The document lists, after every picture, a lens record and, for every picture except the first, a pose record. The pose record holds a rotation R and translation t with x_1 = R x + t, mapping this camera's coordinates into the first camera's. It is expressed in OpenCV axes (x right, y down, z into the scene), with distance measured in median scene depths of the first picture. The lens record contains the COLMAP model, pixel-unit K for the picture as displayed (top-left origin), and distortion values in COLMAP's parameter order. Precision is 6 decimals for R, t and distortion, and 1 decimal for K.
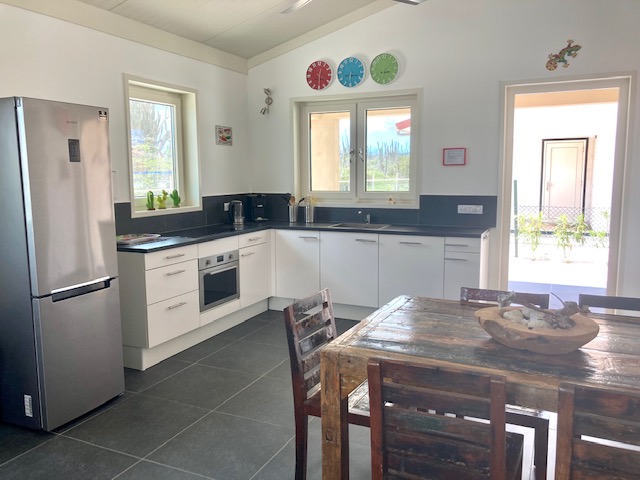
lens RADIAL K [[522.3, 0, 320.0], [0, 522.3, 240.0], [0, 0, 1]] dist [0.056390, 0.000428]
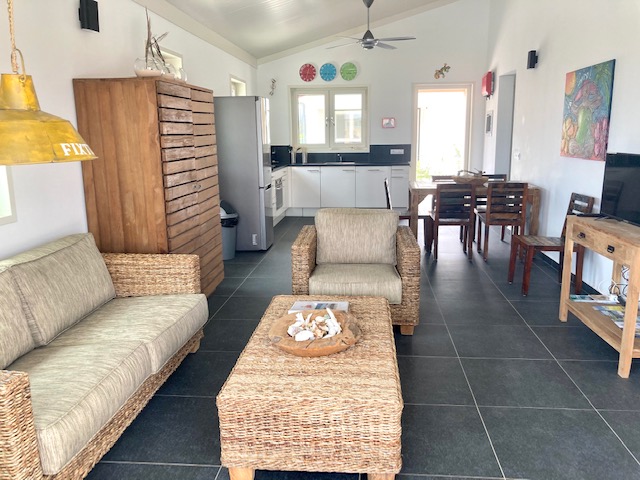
lens RADIAL K [[522.3, 0, 320.0], [0, 522.3, 240.0], [0, 0, 1]] dist [0.056390, 0.000428]
pose [[0.943439, -0.070975, 0.323861, -0.551154], [0.048093, 0.995782, 0.078130, 0.087573], [-0.328040, -0.058135, 0.942873, -0.621391]]
